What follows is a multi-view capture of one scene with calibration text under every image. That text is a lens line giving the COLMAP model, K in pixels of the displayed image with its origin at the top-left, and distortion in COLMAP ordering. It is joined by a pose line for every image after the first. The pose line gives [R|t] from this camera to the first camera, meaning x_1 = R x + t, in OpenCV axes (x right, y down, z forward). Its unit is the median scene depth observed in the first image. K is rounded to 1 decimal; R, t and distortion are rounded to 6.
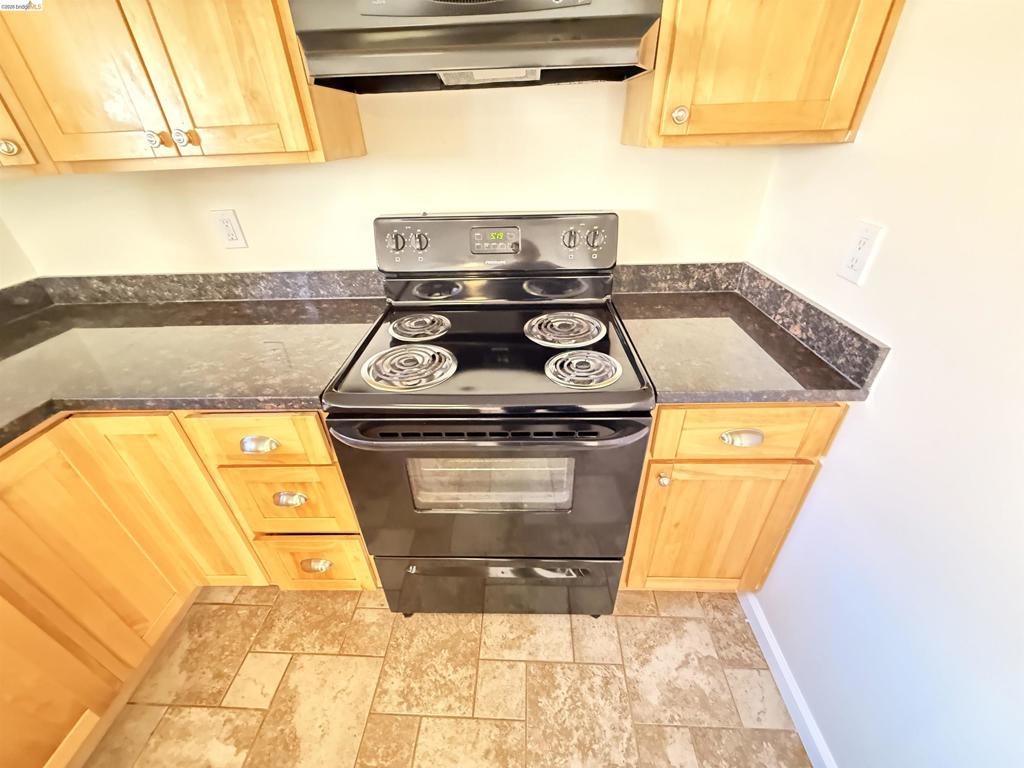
lens RADIAL K [[409.3, 0, 508.7], [0, 409.3, 382.9], [0, 0, 1]] dist [-0.001119, 0.000028]
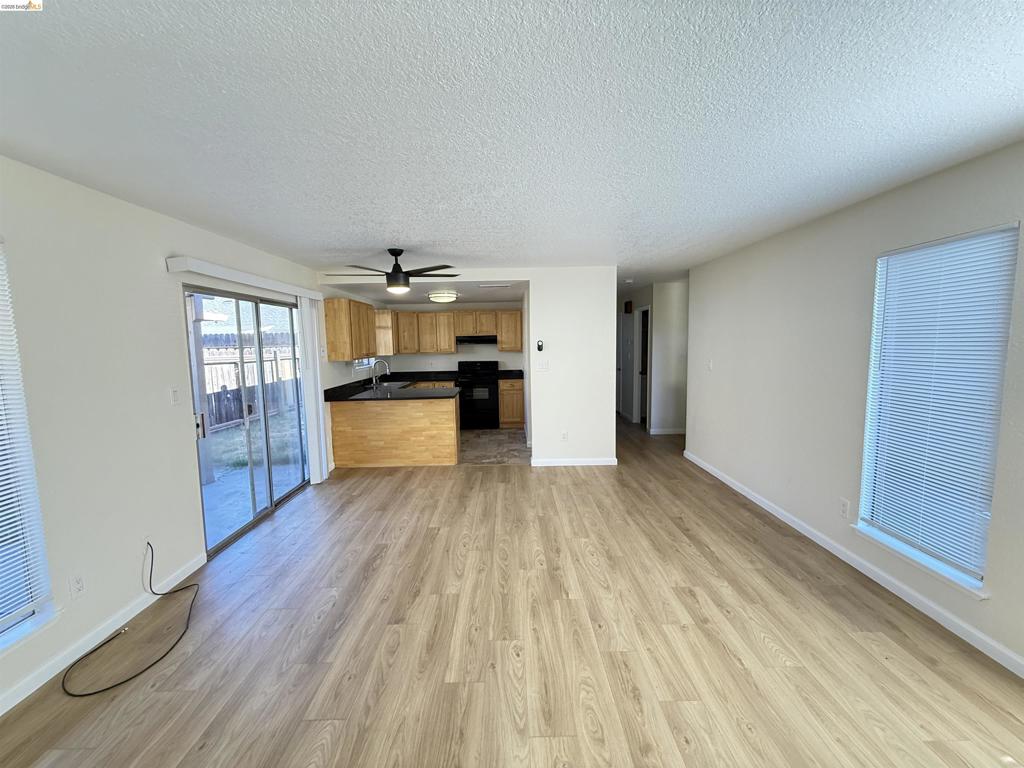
lens RADIAL K [[409.3, 0, 508.7], [0, 409.3, 382.9], [0, 0, 1]] dist [-0.001119, 0.000028]
pose [[0.999263, 0.010507, 0.036909, 0.328740], [0.007248, 0.892807, -0.450381, 4.489108], [-0.037685, 0.450317, 0.892073, -7.410291]]
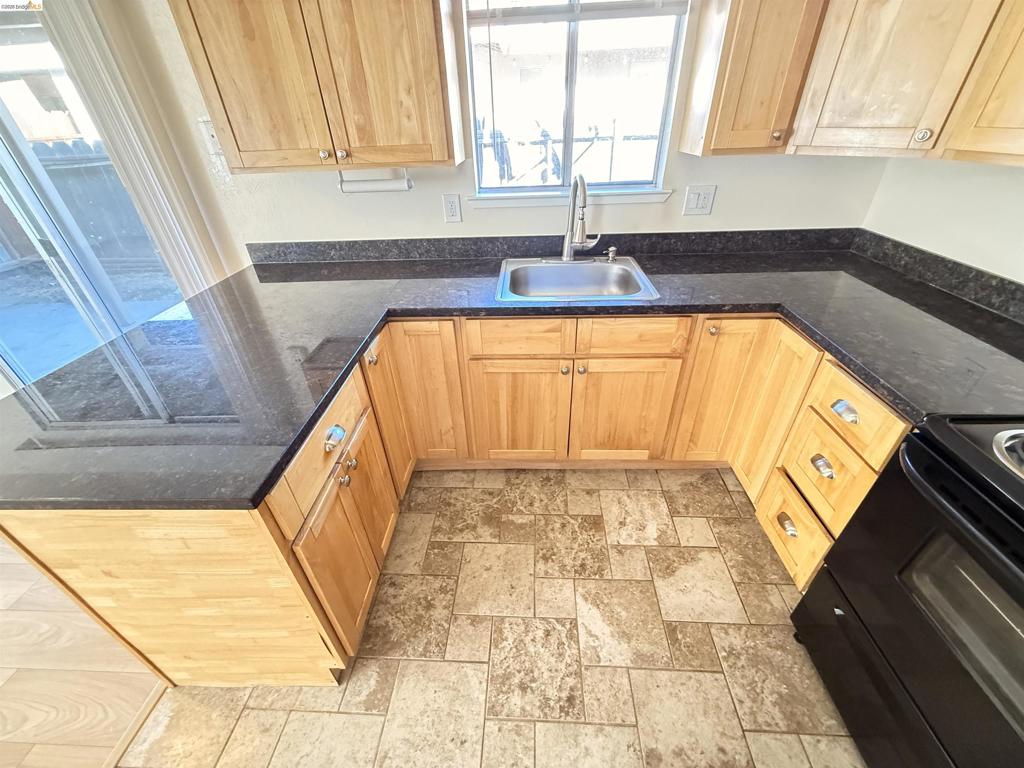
lens RADIAL K [[409.3, 0, 508.7], [0, 409.3, 382.9], [0, 0, 1]] dist [-0.001119, 0.000028]
pose [[-0.010676, 0.575115, -0.818003, 0.245702], [-0.503414, 0.703727, 0.501341, -0.004290], [0.863979, 0.417147, 0.282008, -0.145759]]
